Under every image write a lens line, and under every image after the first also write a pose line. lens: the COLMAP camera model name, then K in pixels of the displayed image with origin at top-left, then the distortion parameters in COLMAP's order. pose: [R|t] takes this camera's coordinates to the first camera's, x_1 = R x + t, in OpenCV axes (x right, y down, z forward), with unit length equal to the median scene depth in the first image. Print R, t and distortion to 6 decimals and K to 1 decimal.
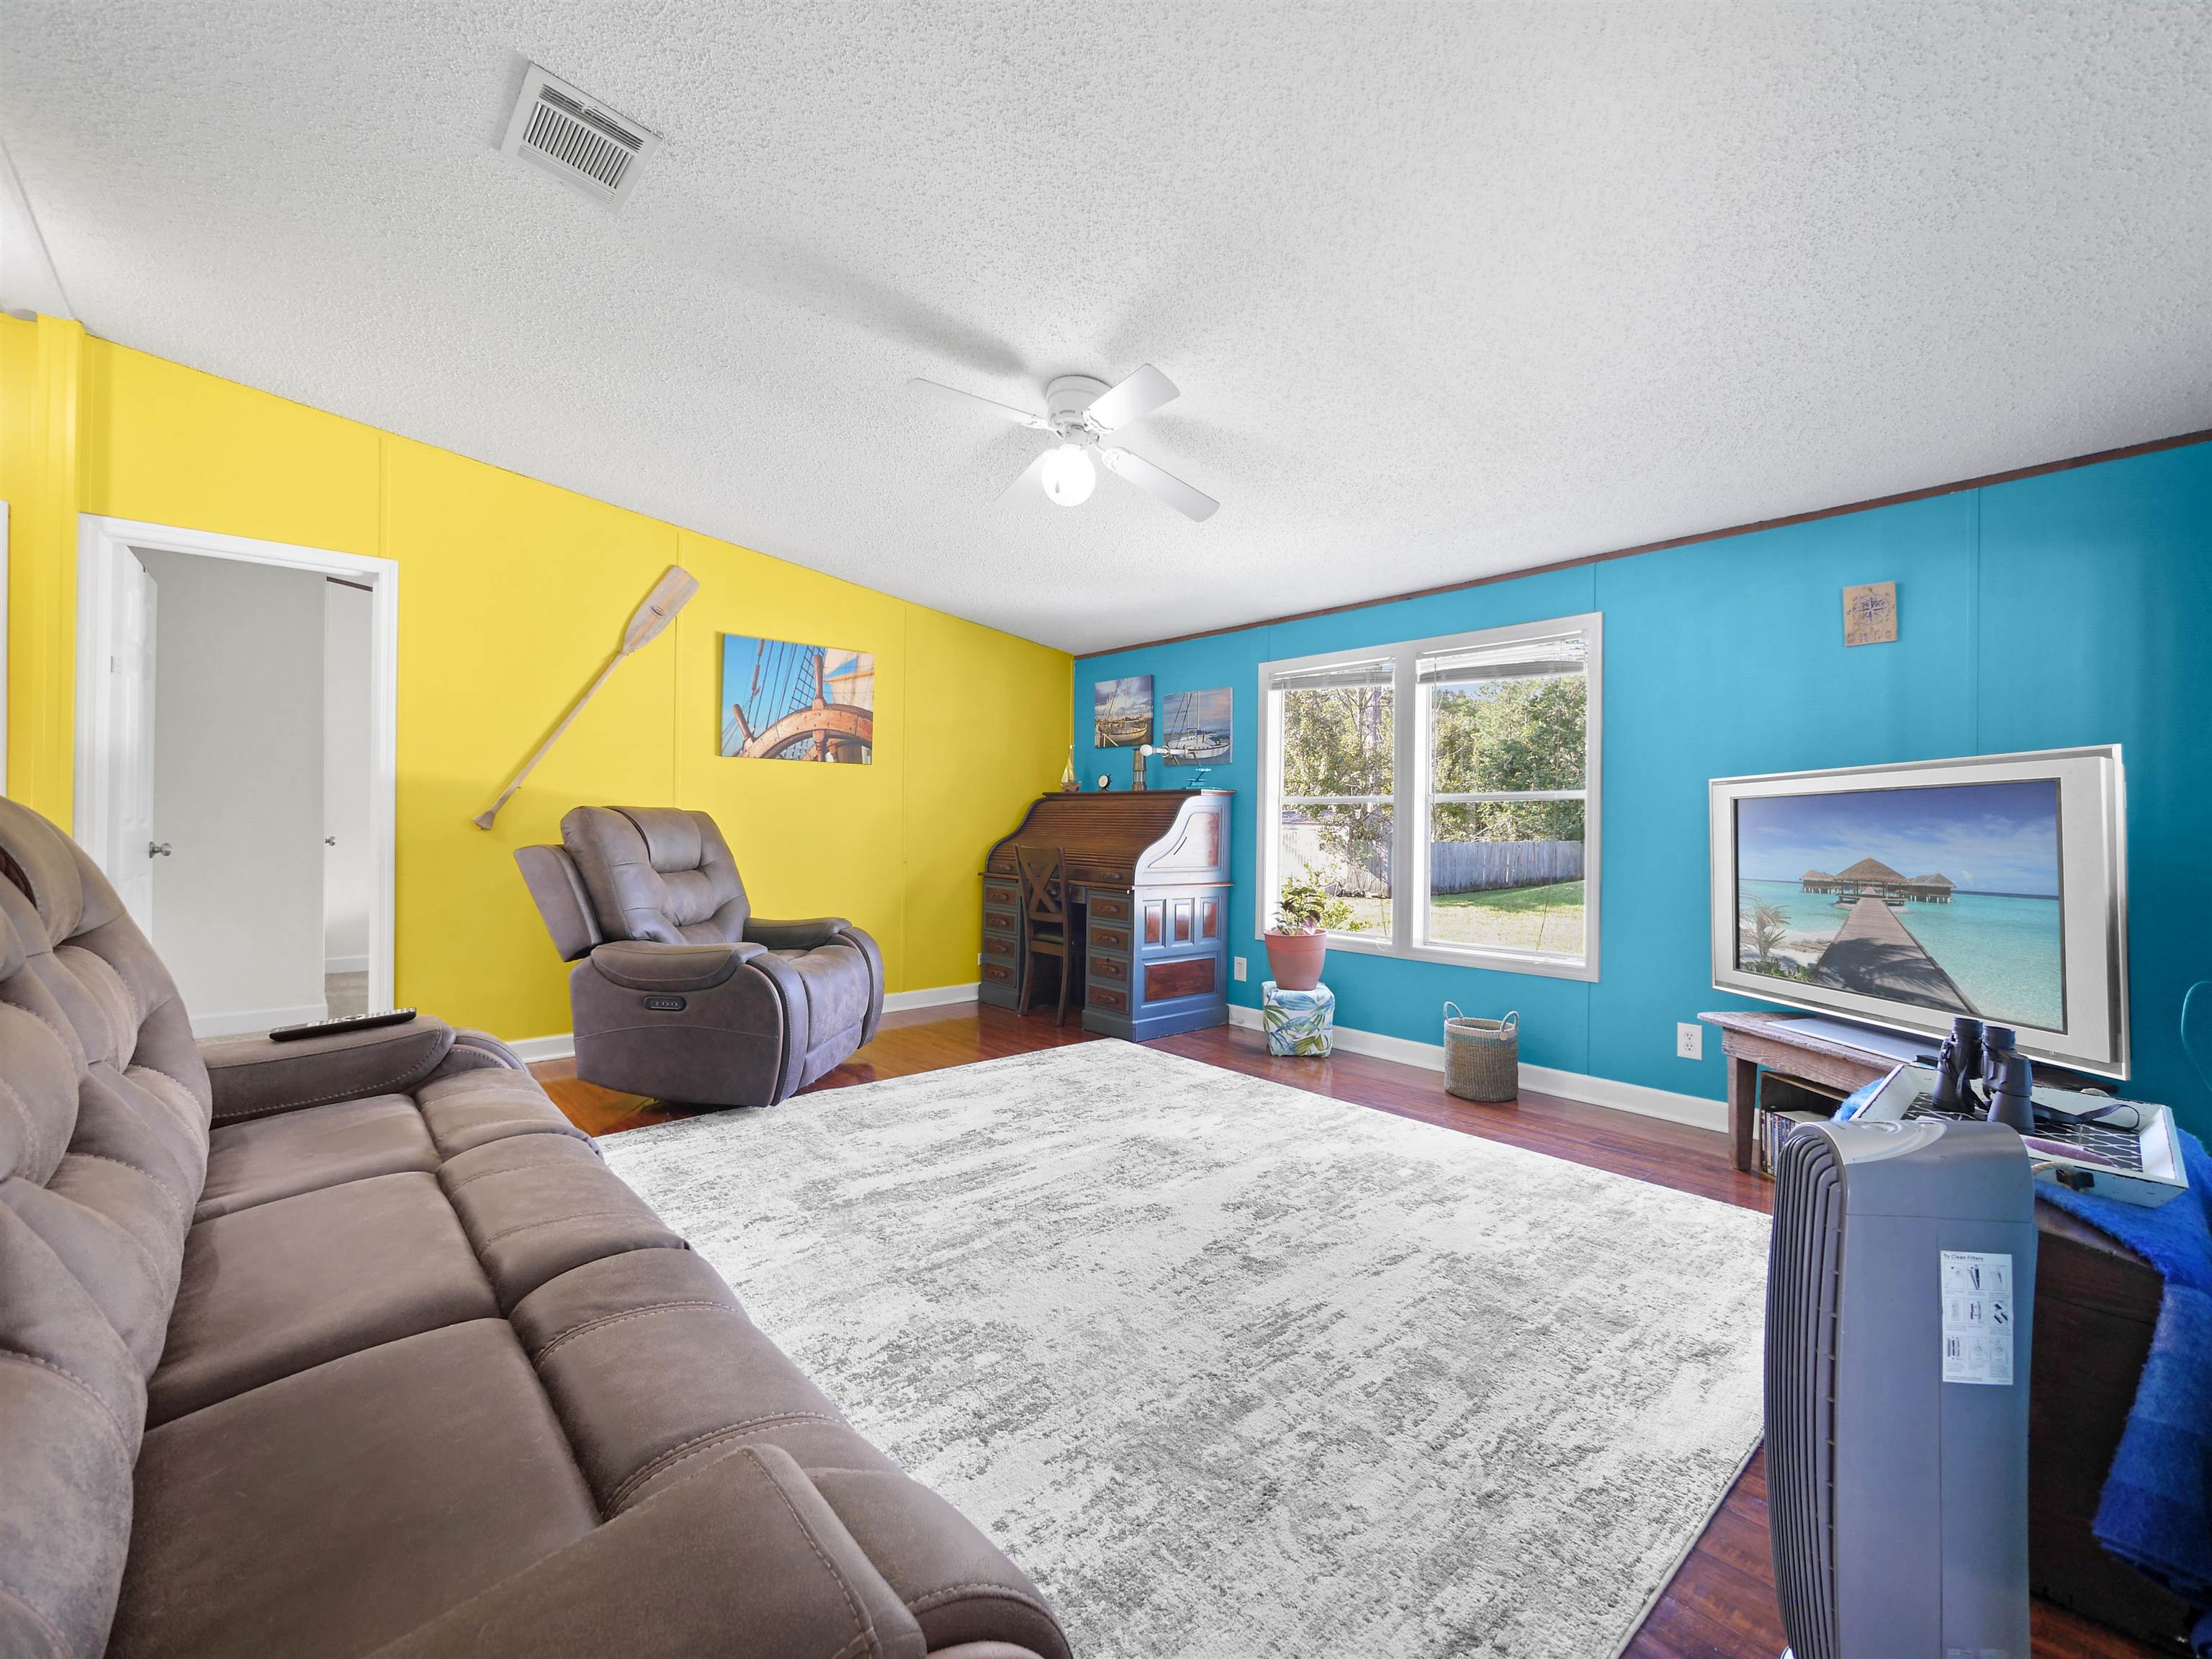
lens RADIAL K [[939.0, 0, 1114.4], [0, 939.0, 814.8], [0, 0, 1]] dist [-0.005162, 0.000110]
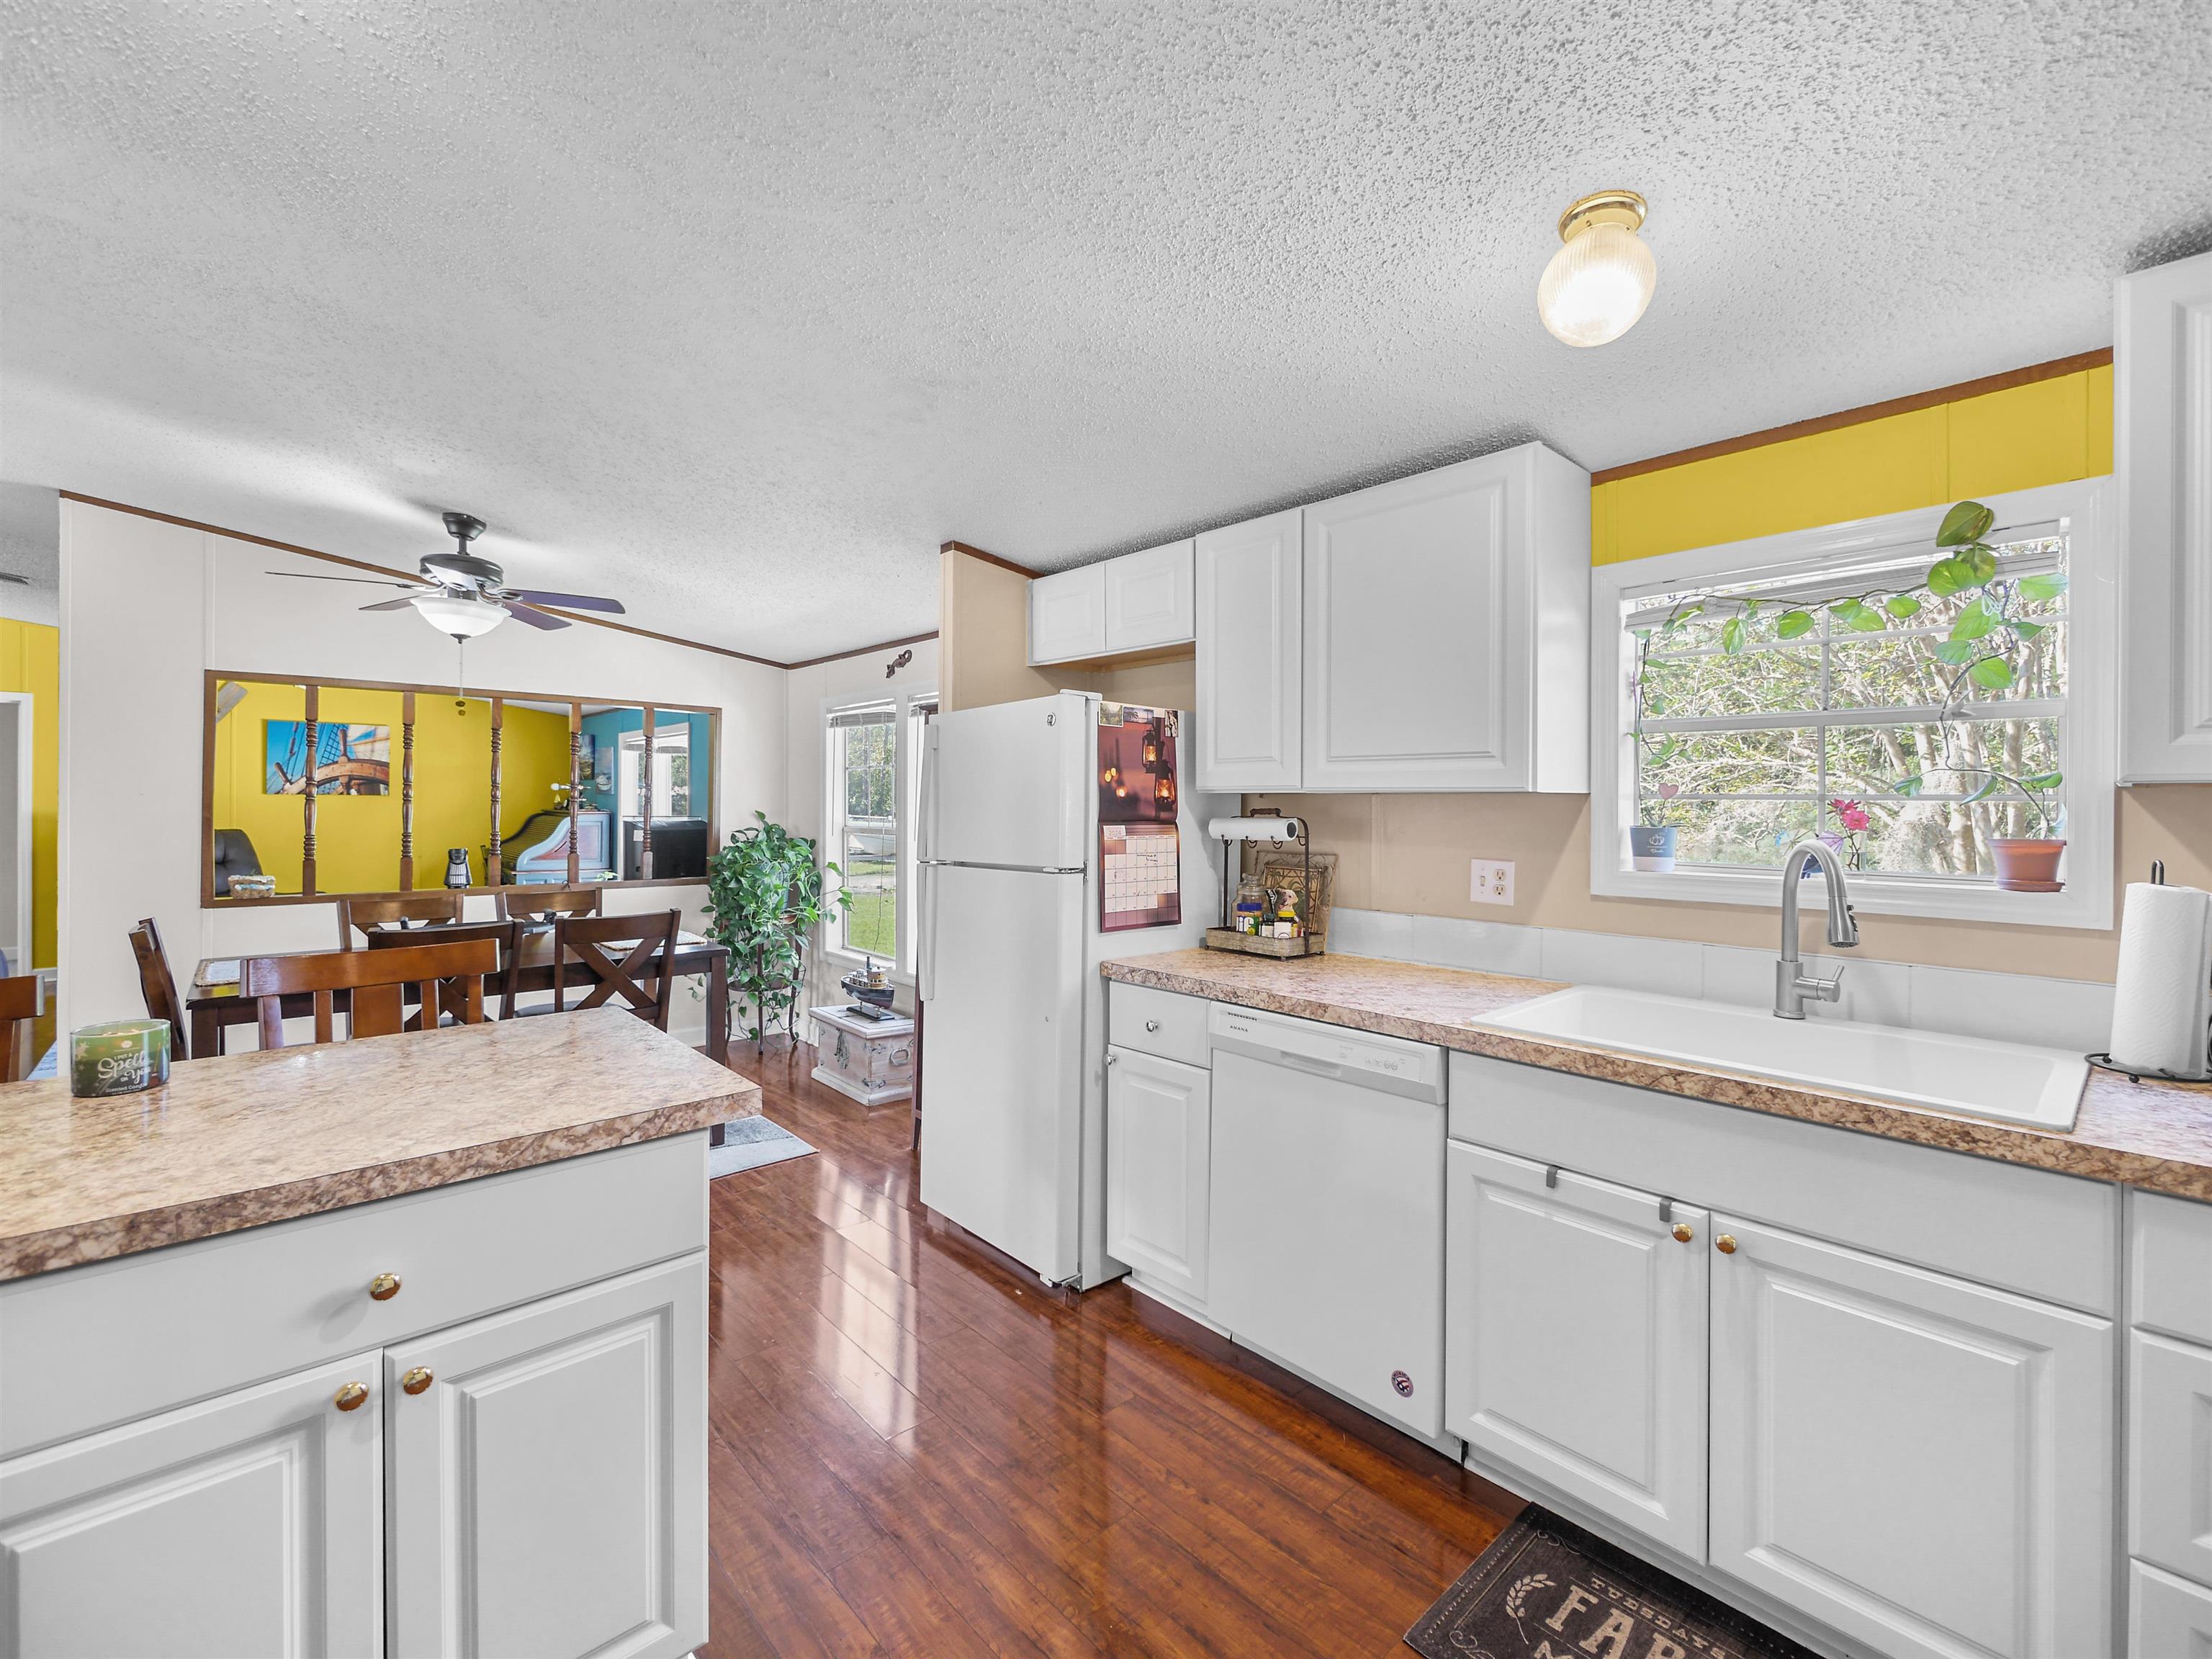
lens RADIAL K [[951.1, 0, 1110.0], [0, 951.1, 802.6], [0, 0, 1]] dist [-0.002382, 0.000071]
pose [[0.999908, -0.002595, 0.013308, 1.035734], [0.002494, 0.999968, 0.007591, -0.056223], [-0.013328, -0.007557, 0.999883, -0.686303]]
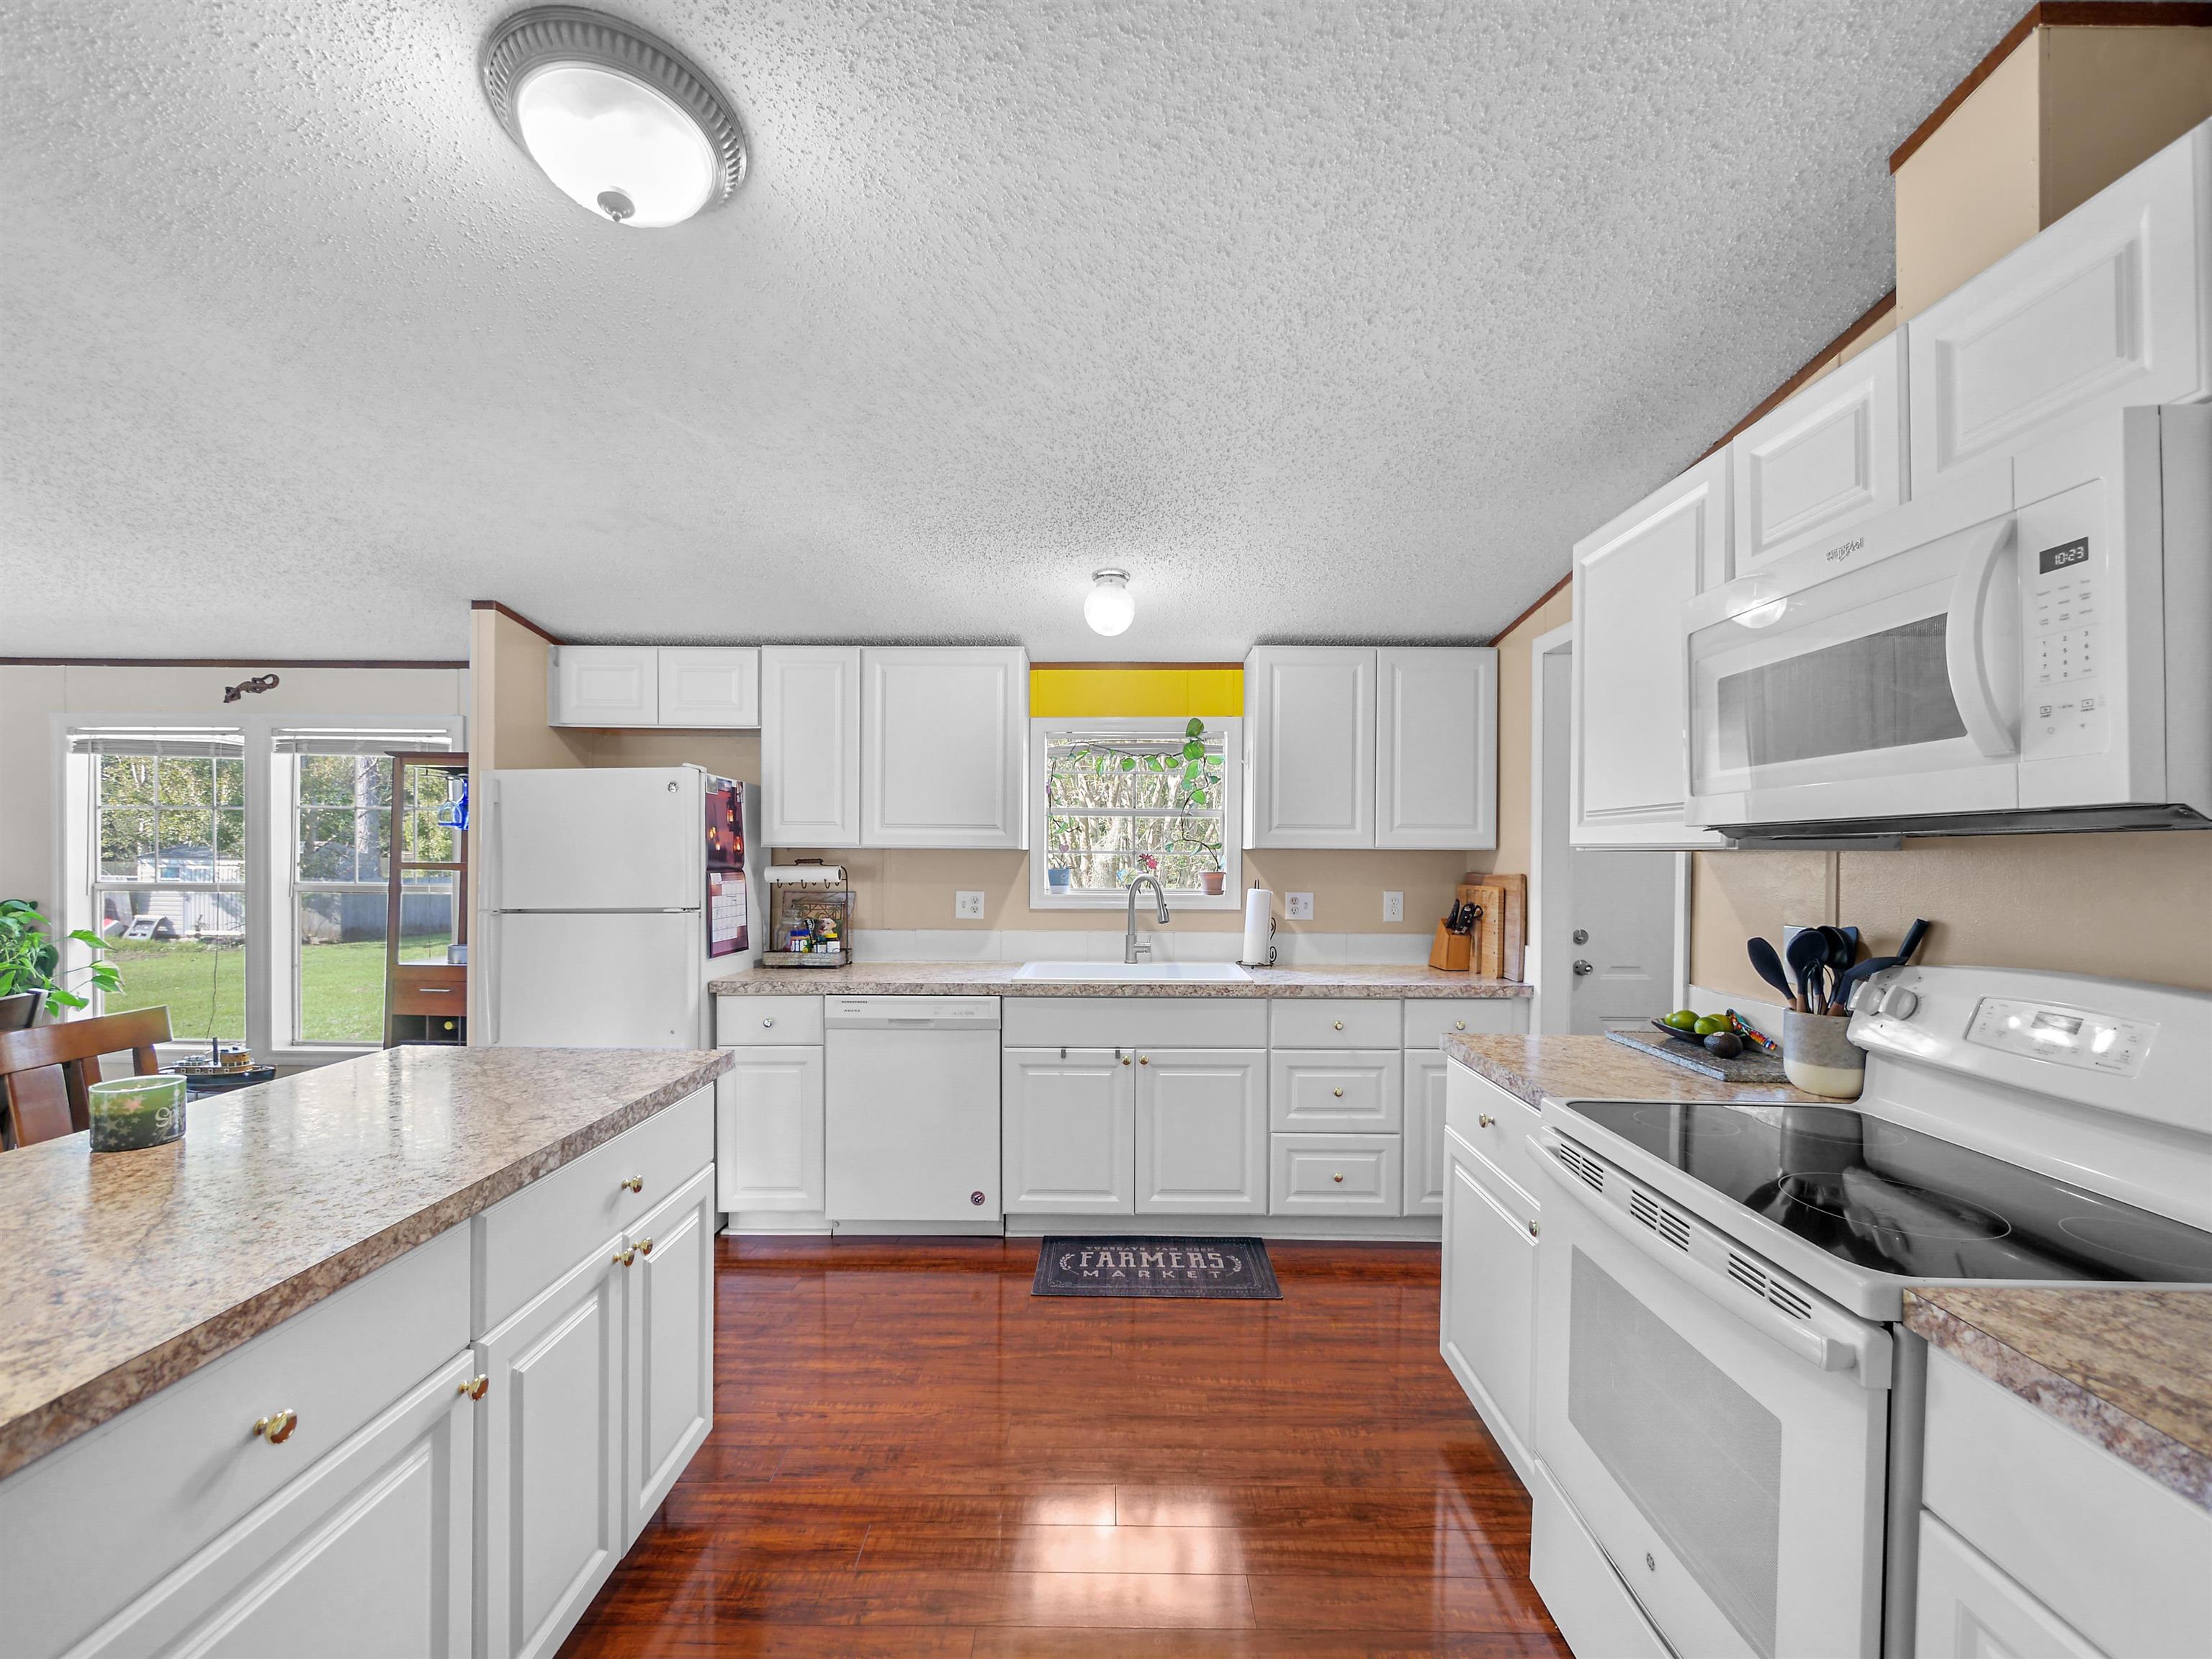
lens RADIAL K [[956.0, 0, 1105.1], [0, 956.0, 859.6], [0, 0, 1]] dist [-0.003588, -0.000180]
pose [[0.672697, -0.007986, 0.739875, 0.711676], [-0.007077, 0.999827, 0.017227, -0.062760], [-0.739885, -0.016825, 0.672523, -0.816202]]
